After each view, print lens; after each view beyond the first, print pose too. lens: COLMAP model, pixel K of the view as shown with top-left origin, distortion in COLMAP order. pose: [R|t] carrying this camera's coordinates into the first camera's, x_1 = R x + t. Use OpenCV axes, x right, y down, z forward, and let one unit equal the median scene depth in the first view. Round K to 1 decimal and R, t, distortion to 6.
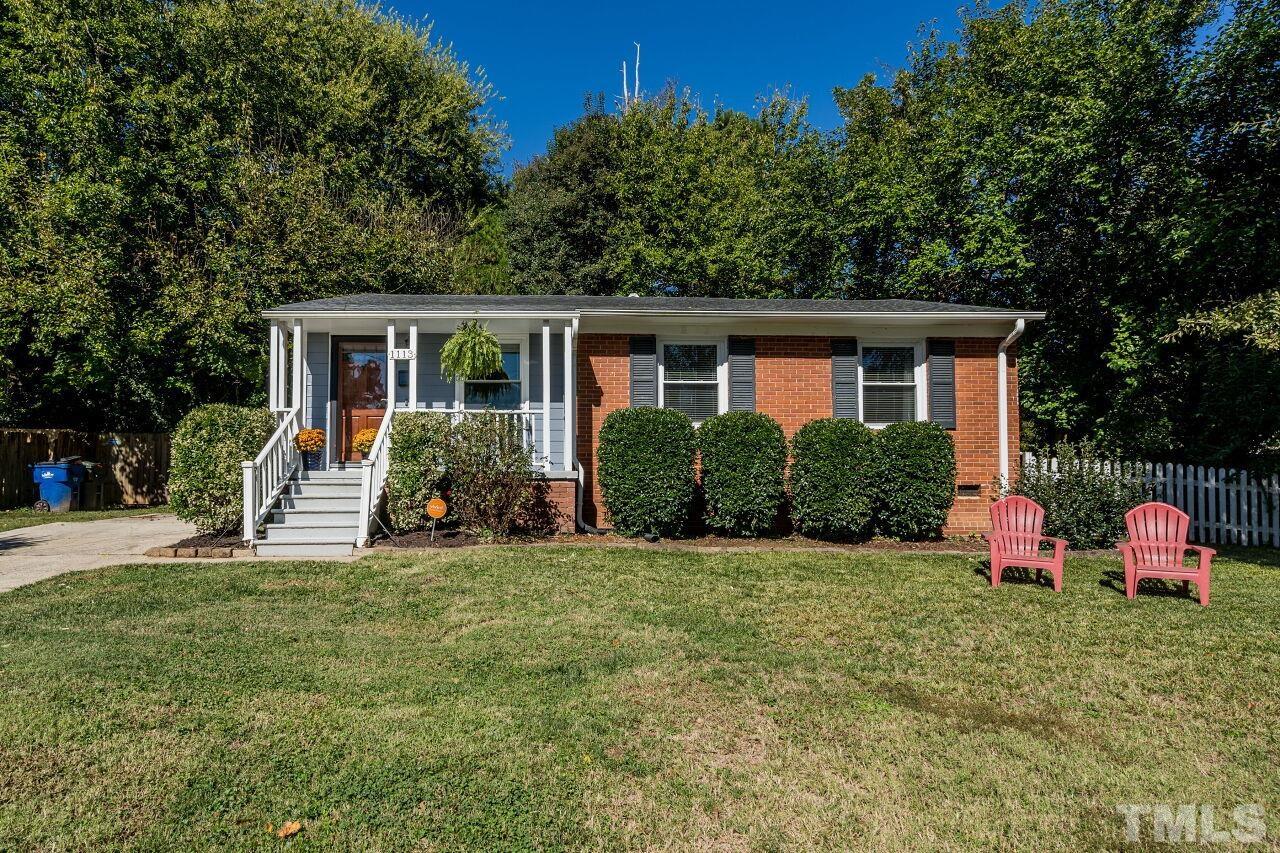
lens RADIAL K [[522.5, 0, 685.0], [0, 522.5, 450.5], [0, 0, 1]] dist [-0.000034, 0.000008]
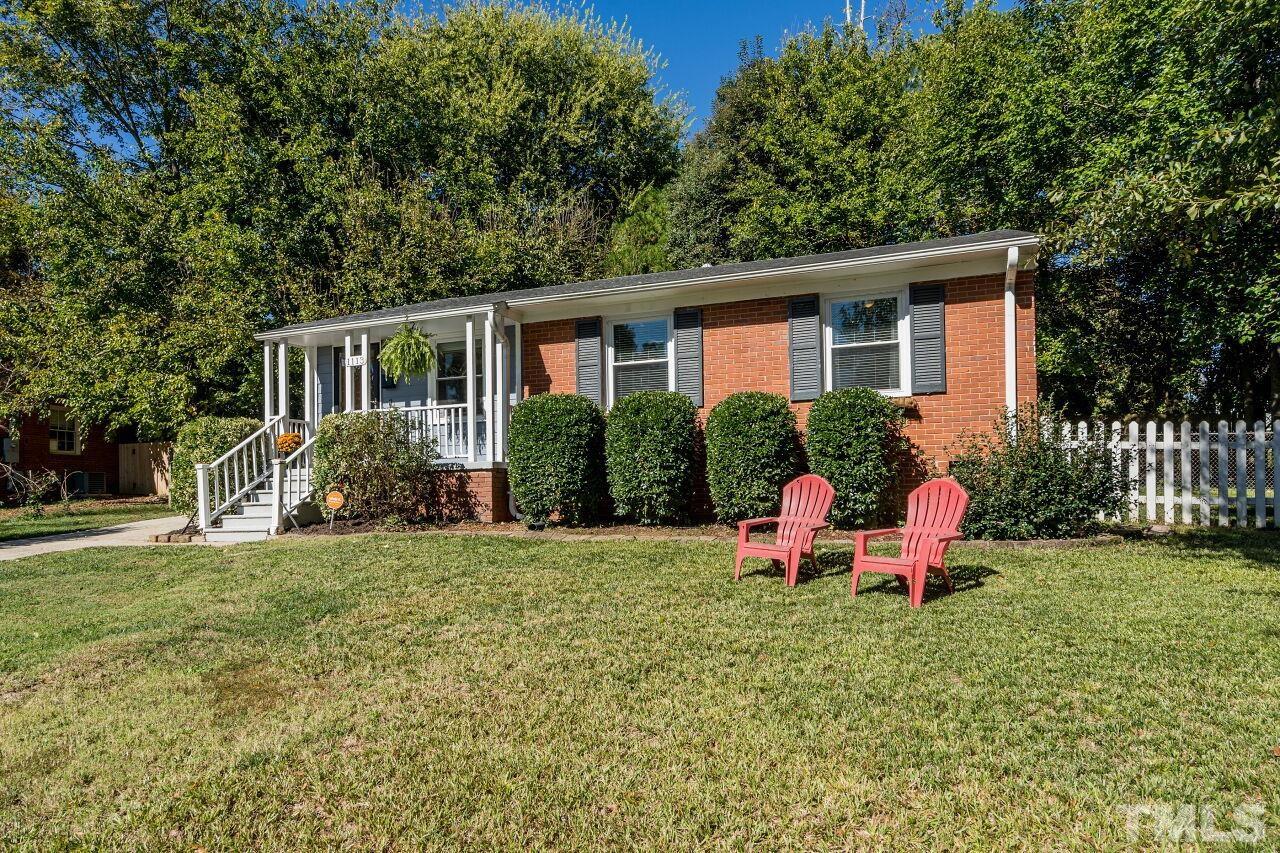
lens RADIAL K [[589.1, 0, 764.8], [0, 589.1, 439.1], [0, 0, 1]] dist [0.004888, 0.000885]
pose [[0.957064, -0.043979, -0.286521, 0.528880], [0.048732, 0.998767, 0.009477, 0.009161], [0.285751, -0.023033, 0.958027, 0.038222]]
